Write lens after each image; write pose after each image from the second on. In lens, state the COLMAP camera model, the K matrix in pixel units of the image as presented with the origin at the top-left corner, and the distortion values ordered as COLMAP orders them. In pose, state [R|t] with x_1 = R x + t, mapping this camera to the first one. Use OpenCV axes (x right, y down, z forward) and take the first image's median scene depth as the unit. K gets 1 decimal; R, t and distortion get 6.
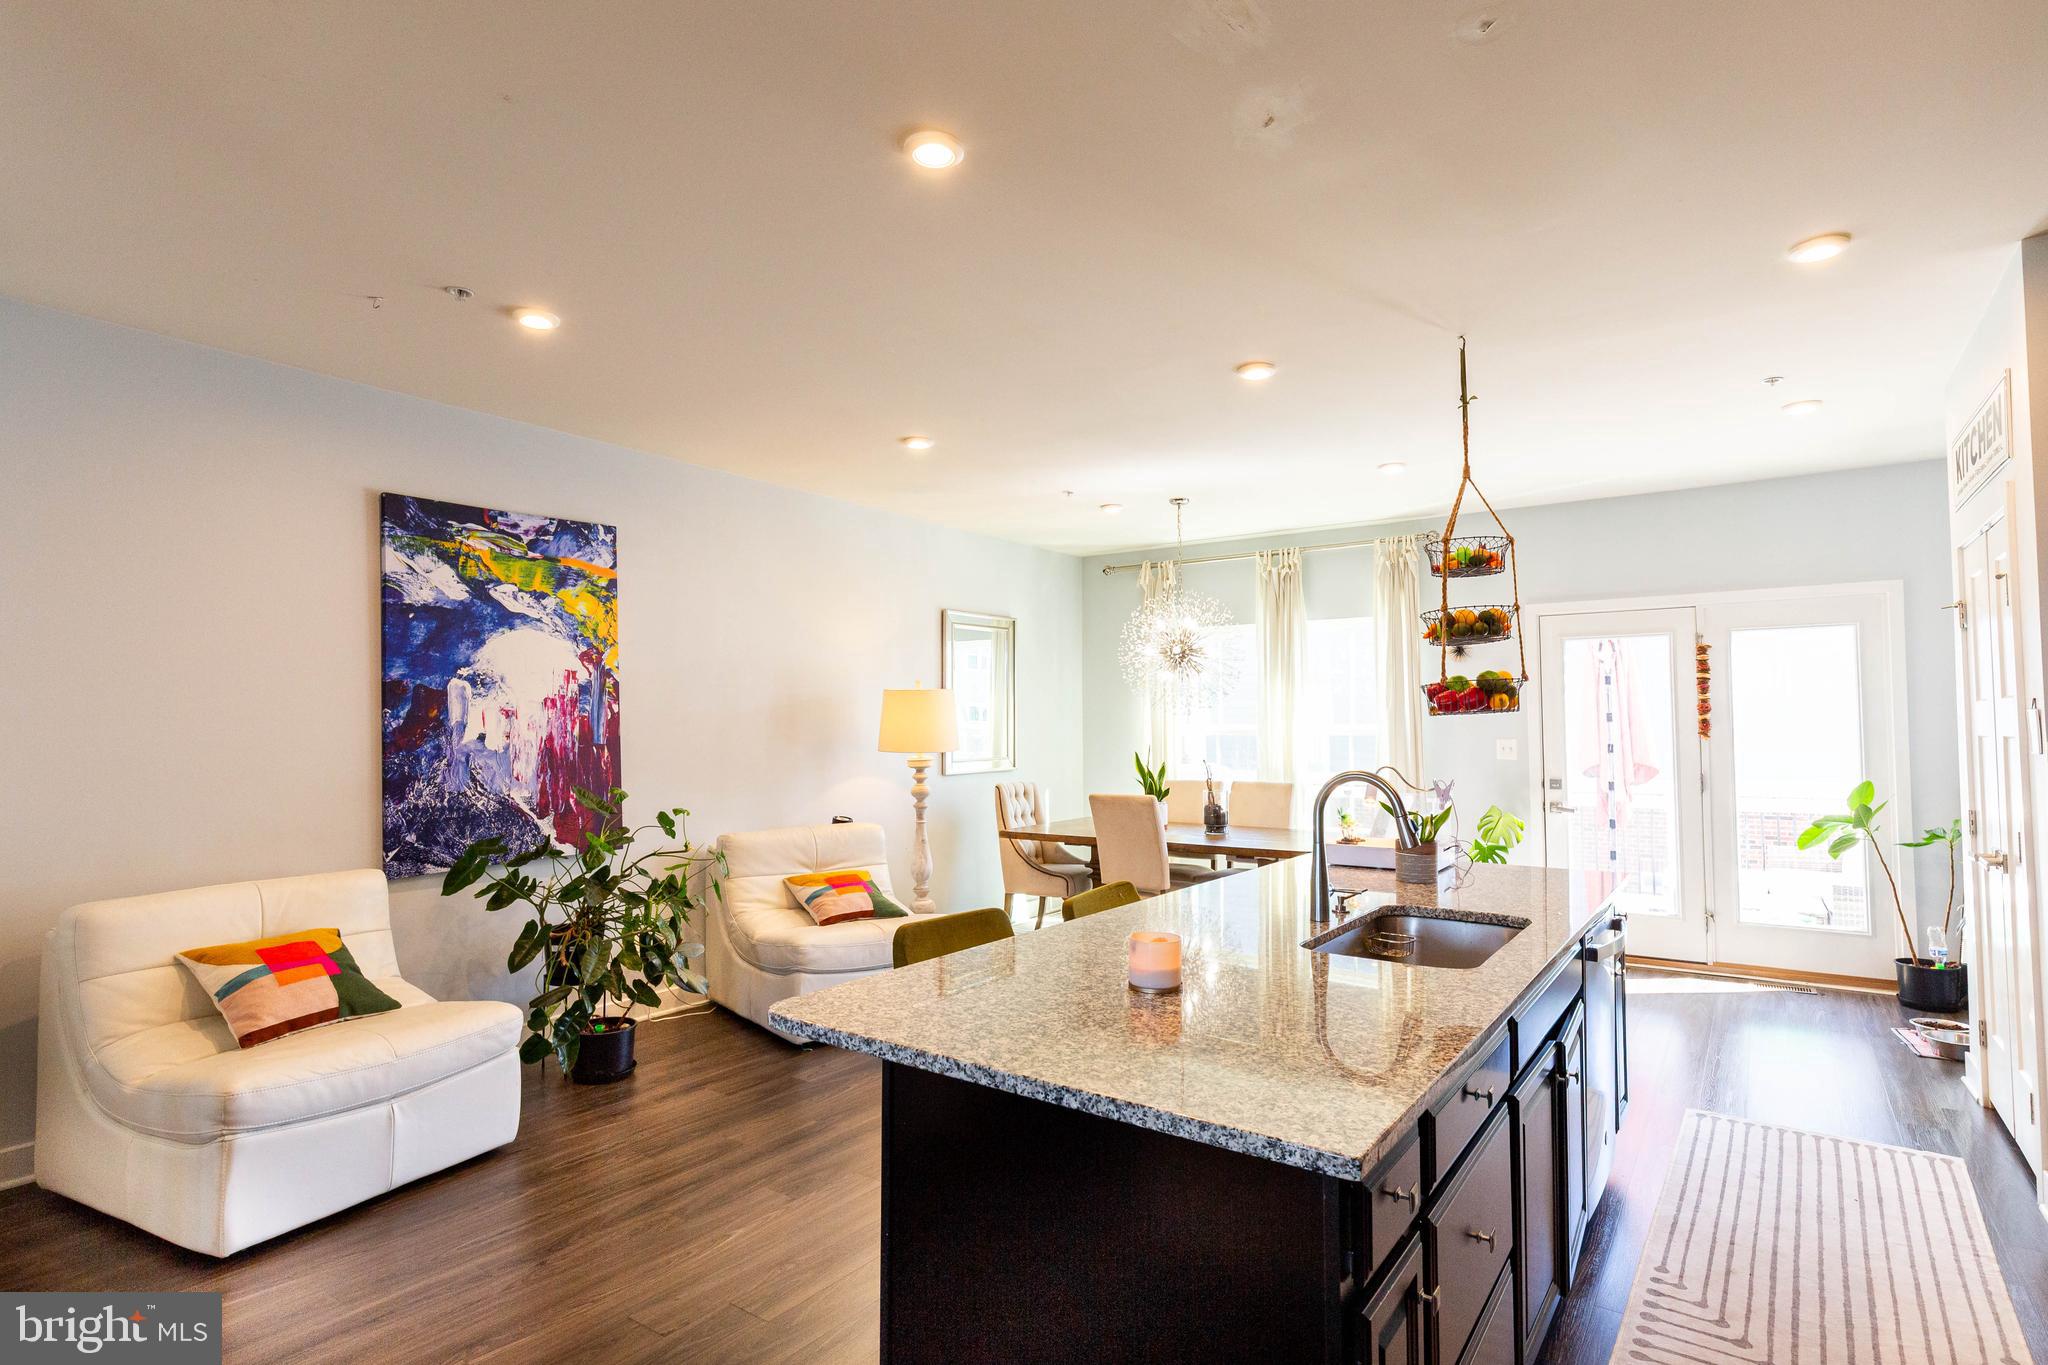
lens RADIAL K [[1024.9, 0, 1026.0], [0, 1024.9, 688.5], [0, 0, 1]] dist [-0.005088, 0.000555]
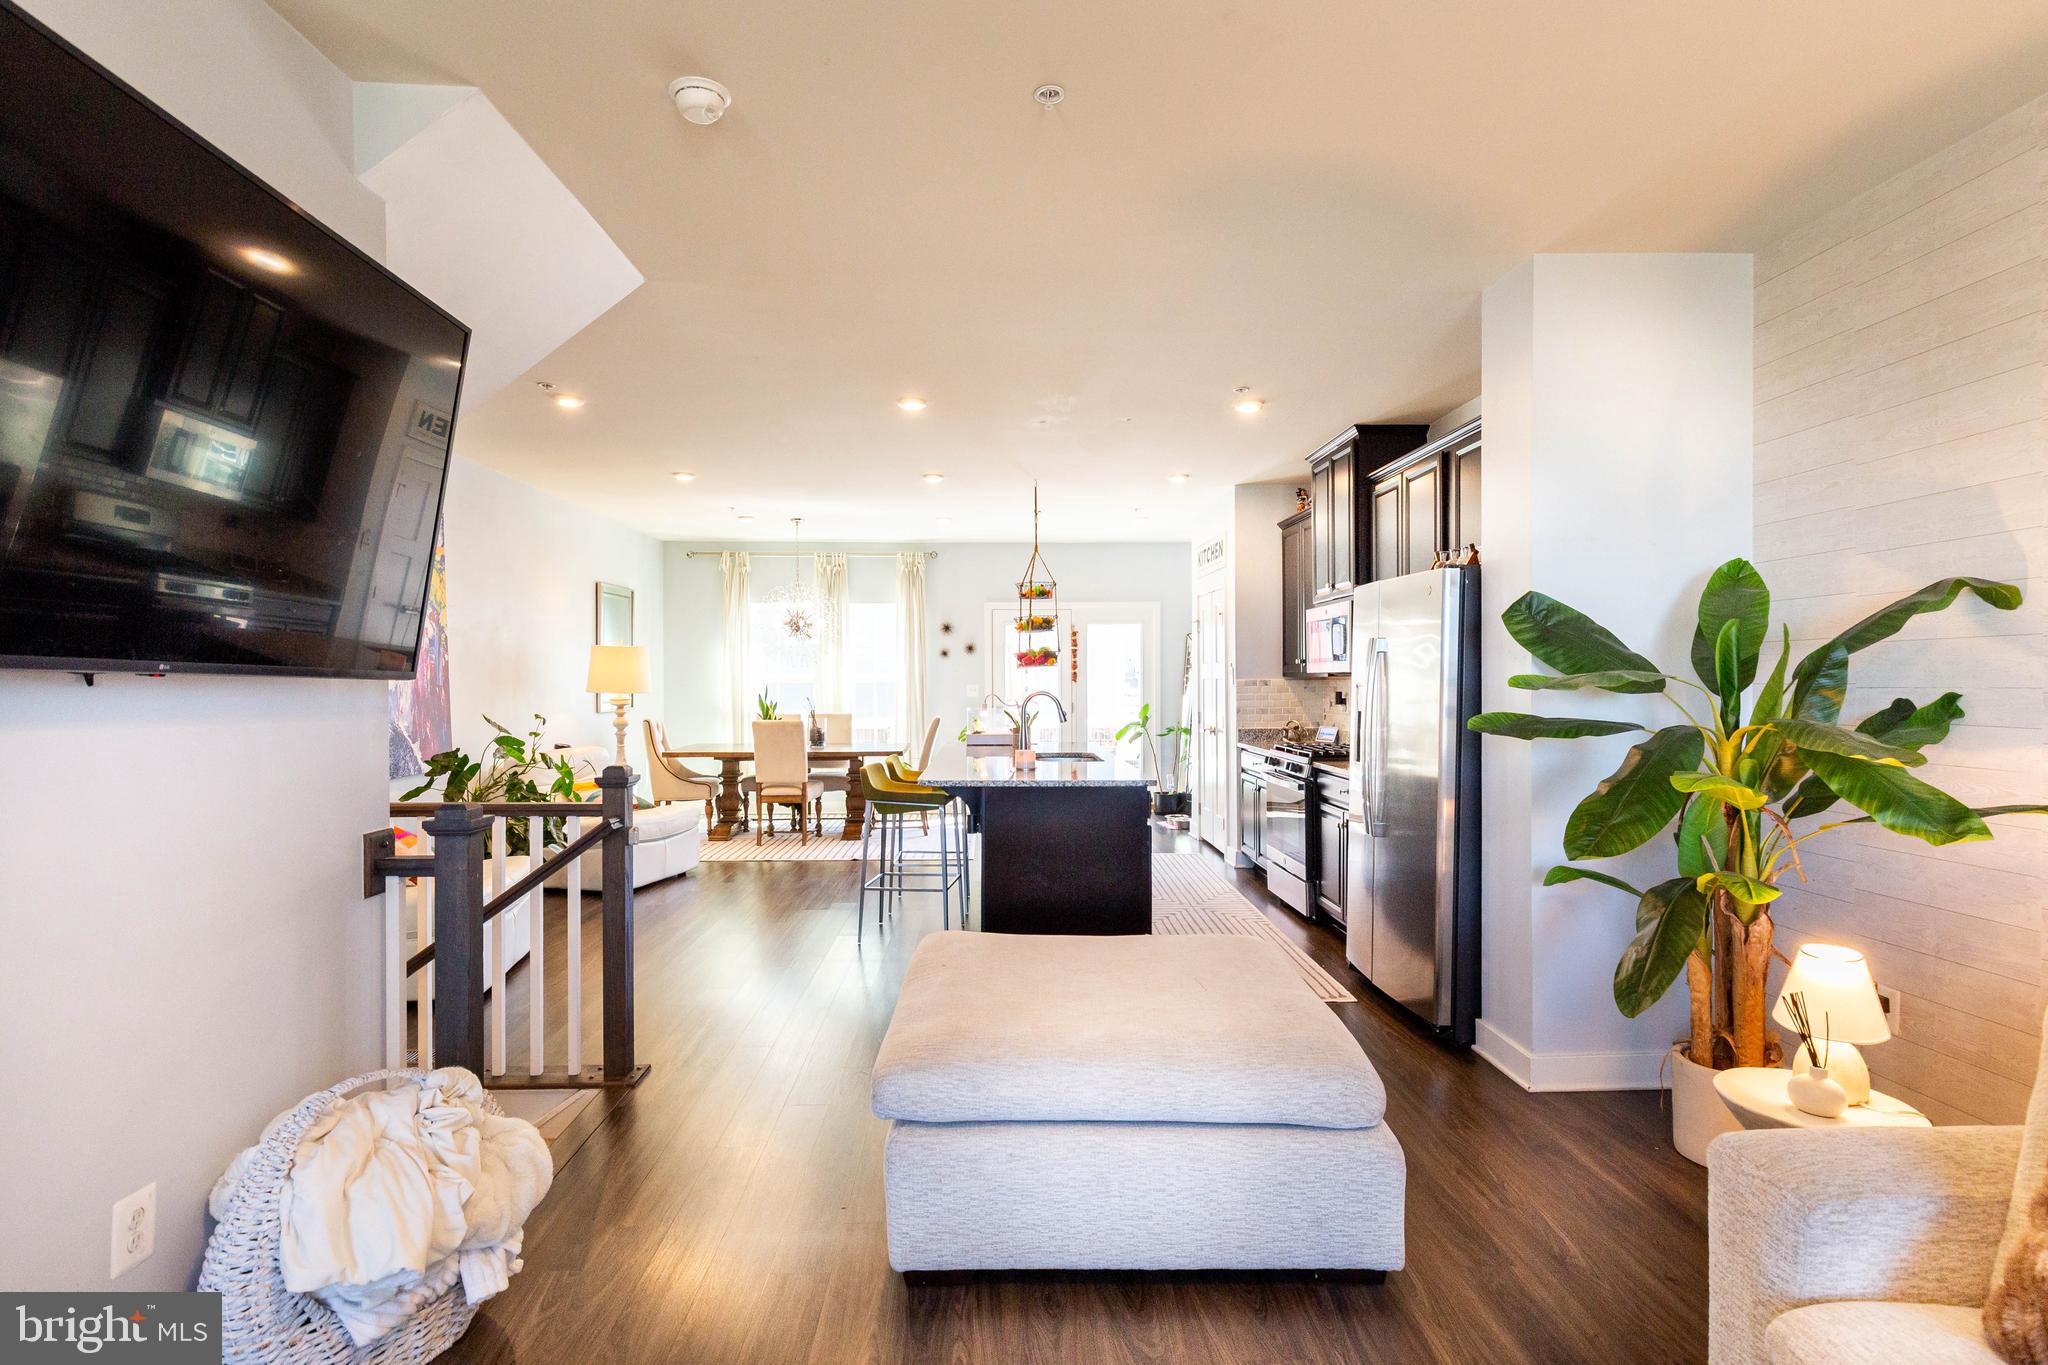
lens RADIAL K [[1004.3, 0, 1007.3], [0, 1004.3, 683.9], [0, 0, 1]] dist [0.004452, -0.002434]
pose [[0.801010, -0.000925, 0.598650, -0.629792], [-0.022125, 0.999270, 0.031147, -0.002372], [-0.598242, -0.038194, 0.800405, -0.443850]]
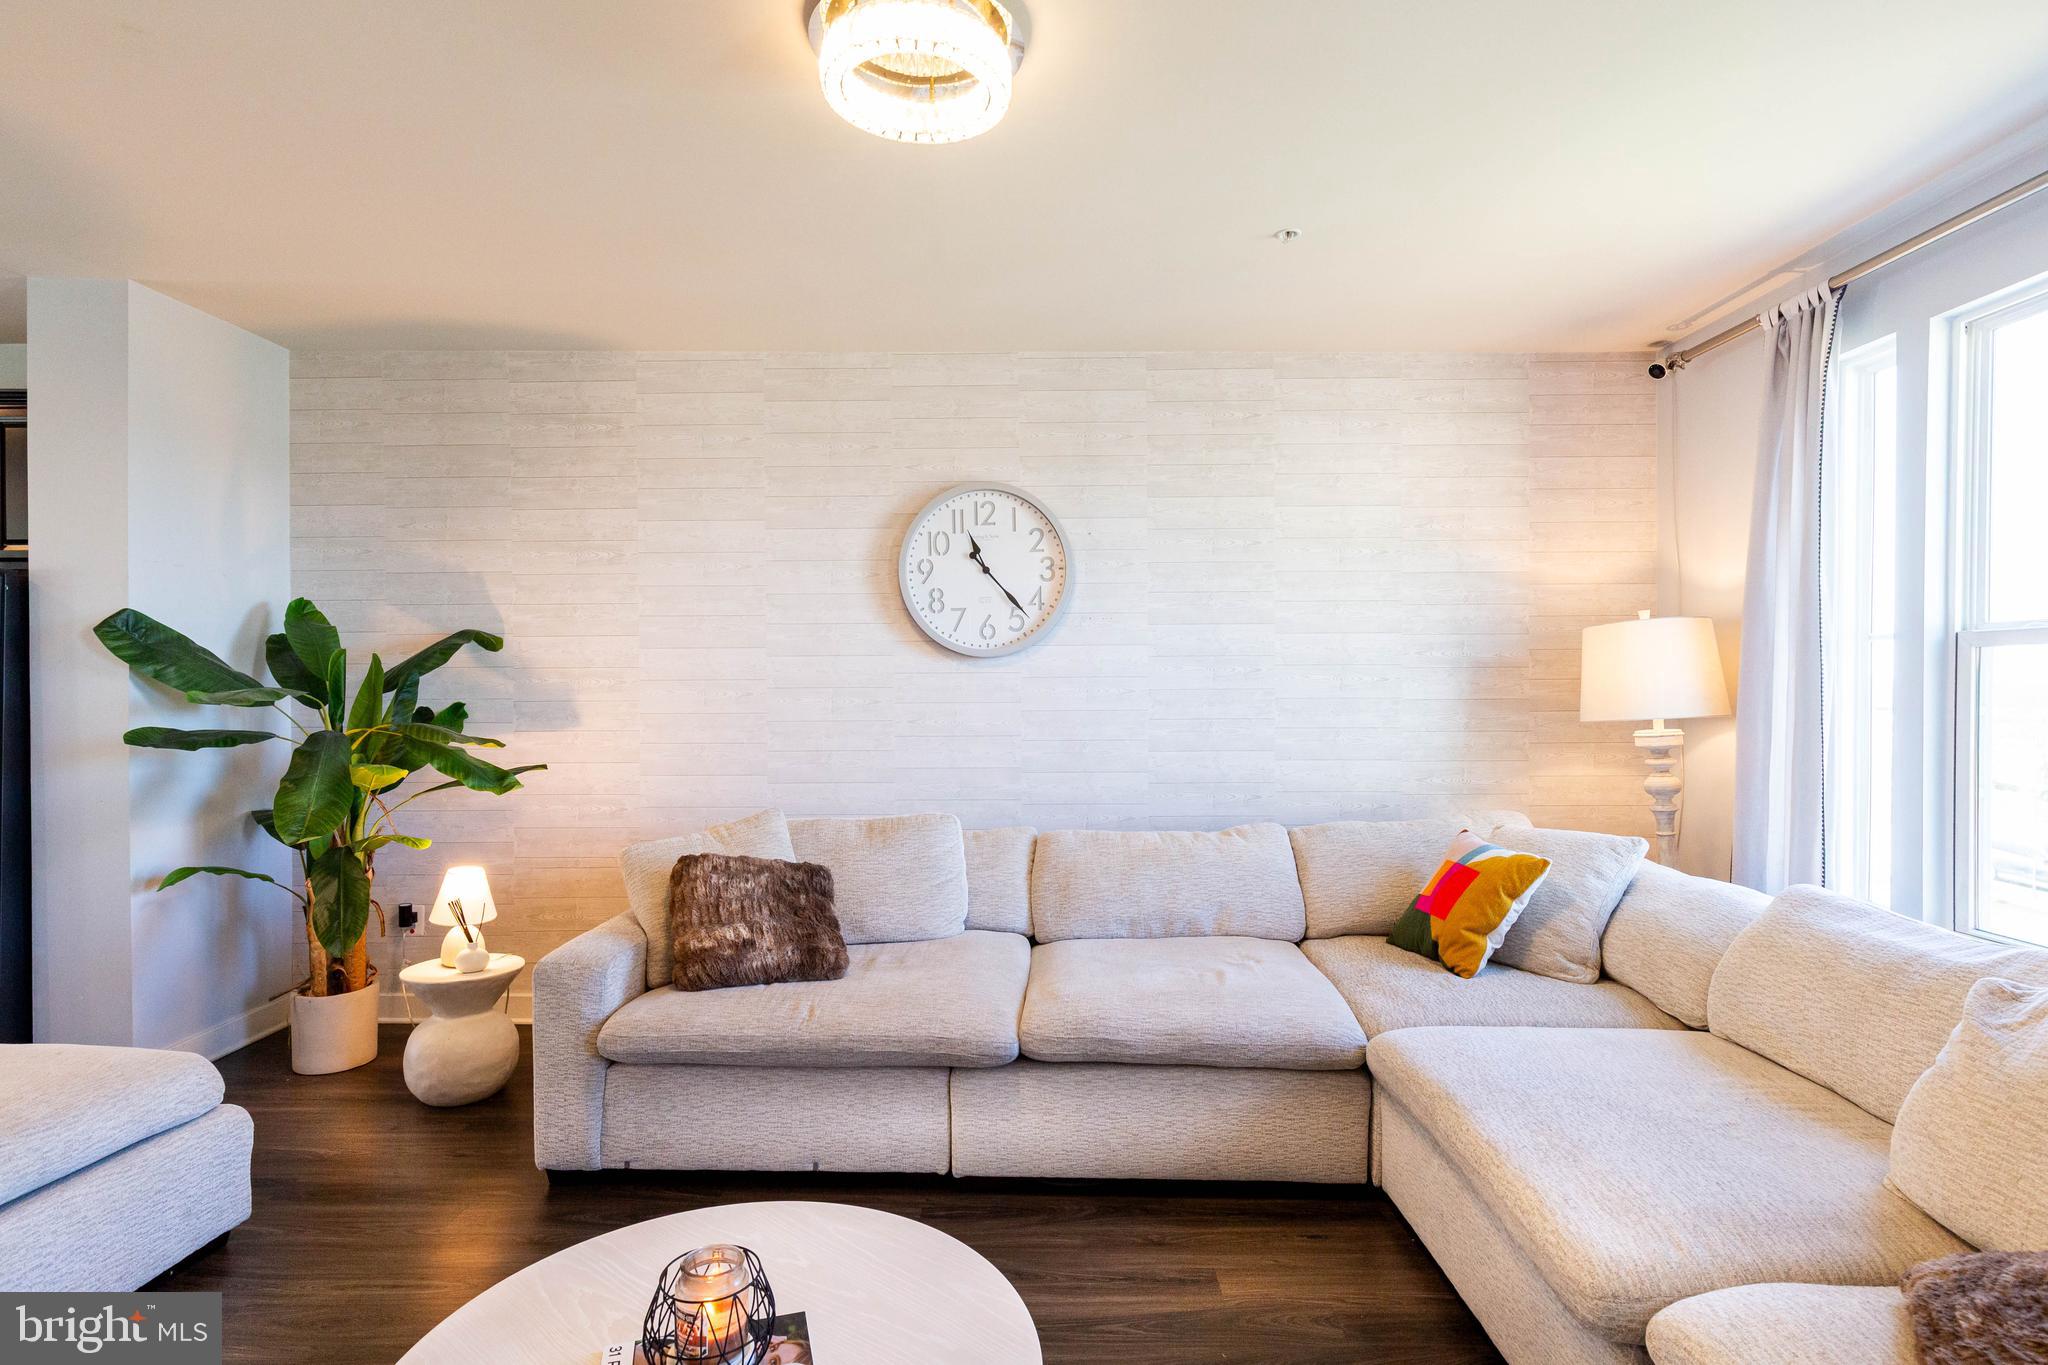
lens RADIAL K [[1004.3, 0, 1032.2], [0, 1004.3, 703.3], [0, 0, 1]] dist [0.004452, -0.002434]
pose [[-0.580799, -0.007813, 0.814009, -0.885698], [-0.025395, 0.999641, -0.008525, 0.004484], [-0.813651, -0.025623, -0.580789, -0.197701]]
